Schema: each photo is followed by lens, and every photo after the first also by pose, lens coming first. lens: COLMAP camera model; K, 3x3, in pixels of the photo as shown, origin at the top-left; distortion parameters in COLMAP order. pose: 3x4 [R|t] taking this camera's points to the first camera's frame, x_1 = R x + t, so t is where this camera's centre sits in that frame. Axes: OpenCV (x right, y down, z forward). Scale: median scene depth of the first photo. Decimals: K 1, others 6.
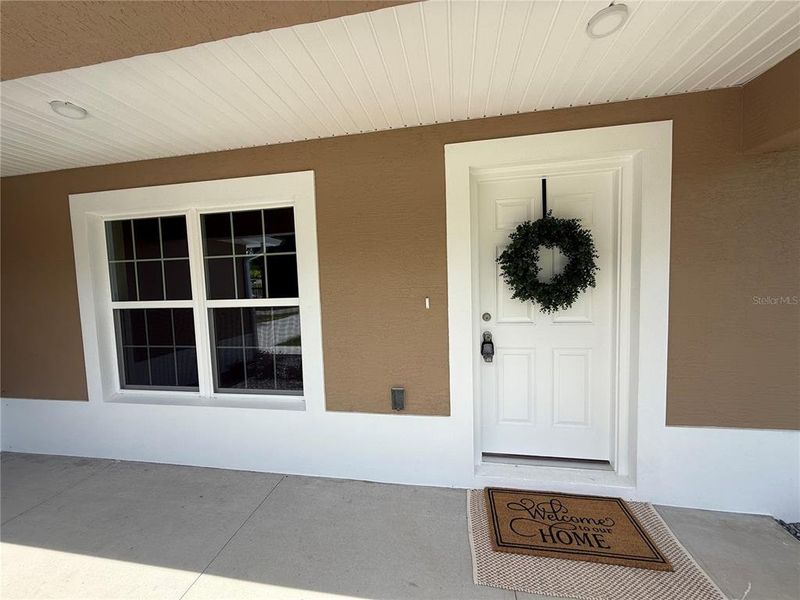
lens RADIAL K [[317.7, 0, 398.0], [0, 317.7, 301.1], [0, 0, 1]] dist [-0.001145, -0.000648]
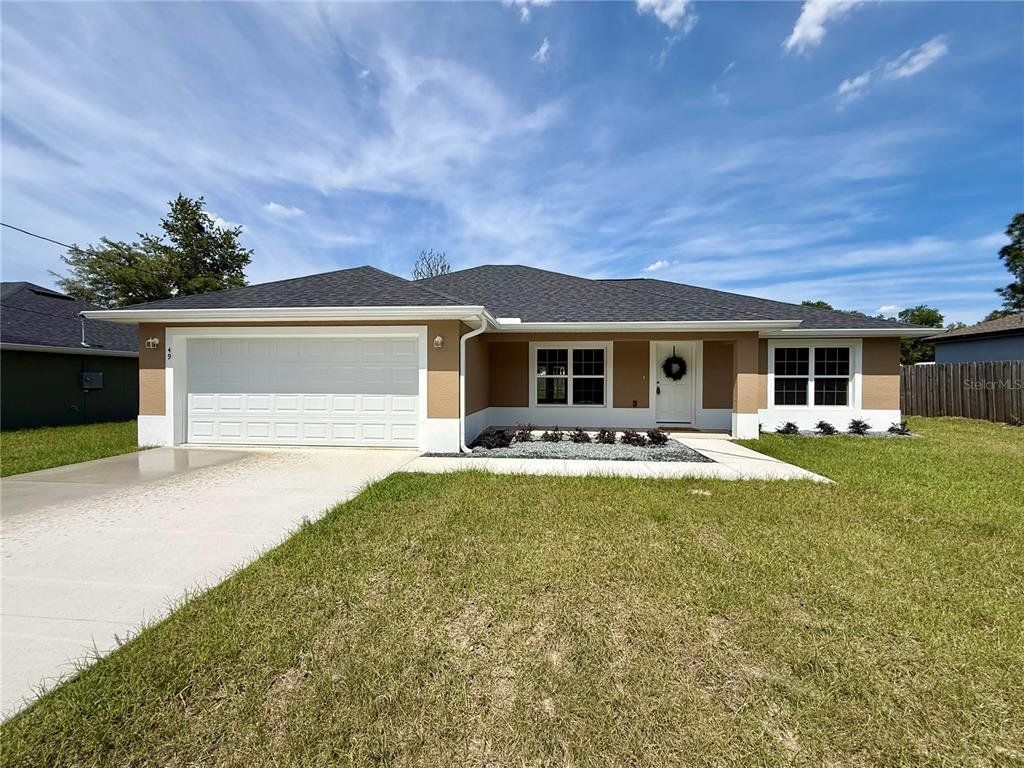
lens RADIAL K [[406.6, 0, 509.5], [0, 406.6, 385.4], [0, 0, 1]] dist [-0.001145, -0.000648]
pose [[0.997587, 0.038288, 0.057919, -1.628903], [-0.034505, 0.997291, -0.064968, 0.429638], [-0.060250, 0.062812, 0.996205, -3.405484]]
